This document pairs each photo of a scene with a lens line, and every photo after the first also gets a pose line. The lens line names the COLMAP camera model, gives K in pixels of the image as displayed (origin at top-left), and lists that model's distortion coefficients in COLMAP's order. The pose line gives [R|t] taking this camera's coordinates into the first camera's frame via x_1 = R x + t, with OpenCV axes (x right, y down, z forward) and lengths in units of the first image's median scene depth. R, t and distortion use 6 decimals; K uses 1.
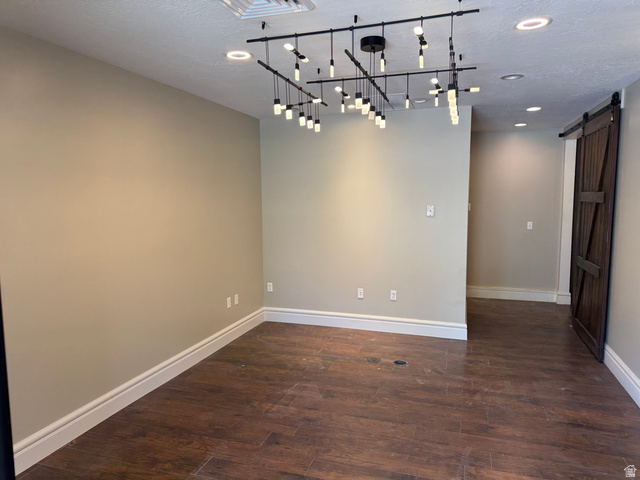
lens RADIAL K [[455.6, 0, 320.5], [0, 455.6, 238.5], [0, 0, 1]] dist [0.062040, -0.073271]
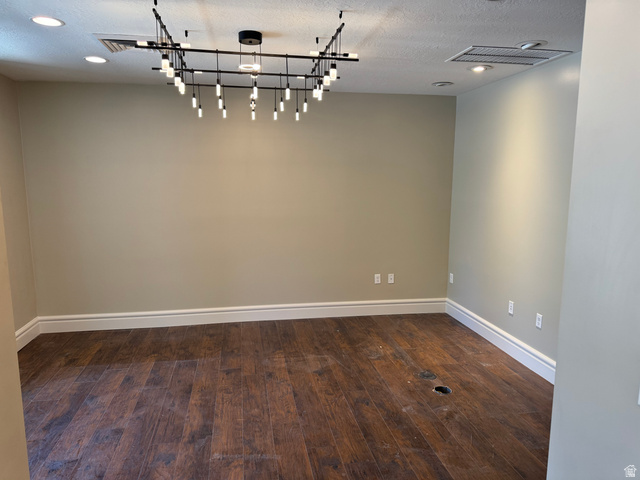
lens RADIAL K [[455.6, 0, 320.6], [0, 455.6, 238.4], [0, 0, 1]] dist [0.062040, -0.073271]
pose [[0.478837, 0.135741, -0.867346, 0.806012], [-0.103950, 0.989790, 0.097515, -0.053615], [0.871728, 0.043467, 0.488058, 0.446376]]
